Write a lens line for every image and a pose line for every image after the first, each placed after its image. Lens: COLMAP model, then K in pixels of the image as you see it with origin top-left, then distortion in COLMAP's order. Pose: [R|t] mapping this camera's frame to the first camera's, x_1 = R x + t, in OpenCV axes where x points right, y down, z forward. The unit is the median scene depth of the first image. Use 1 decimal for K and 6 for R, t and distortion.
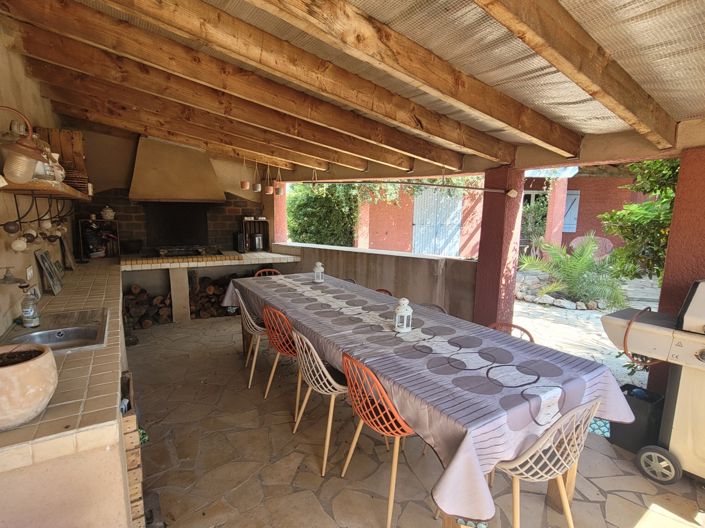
lens RADIAL K [[353.9, 0, 352.5], [0, 353.9, 264.0], [0, 0, 1]] dist [-0.000319, -0.000091]
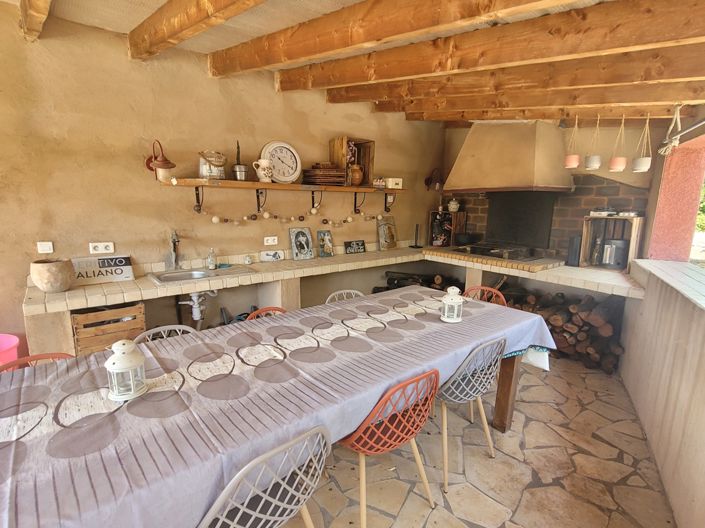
lens RADIAL K [[353.9, 0, 352.5], [0, 353.9, 264.0], [0, 0, 1]] dist [-0.000319, -0.000091]
pose [[0.107132, 0.156725, -0.981815, 0.336433], [-0.153419, 0.978276, 0.139419, -0.074229], [0.982337, 0.135693, 0.128849, 0.596903]]
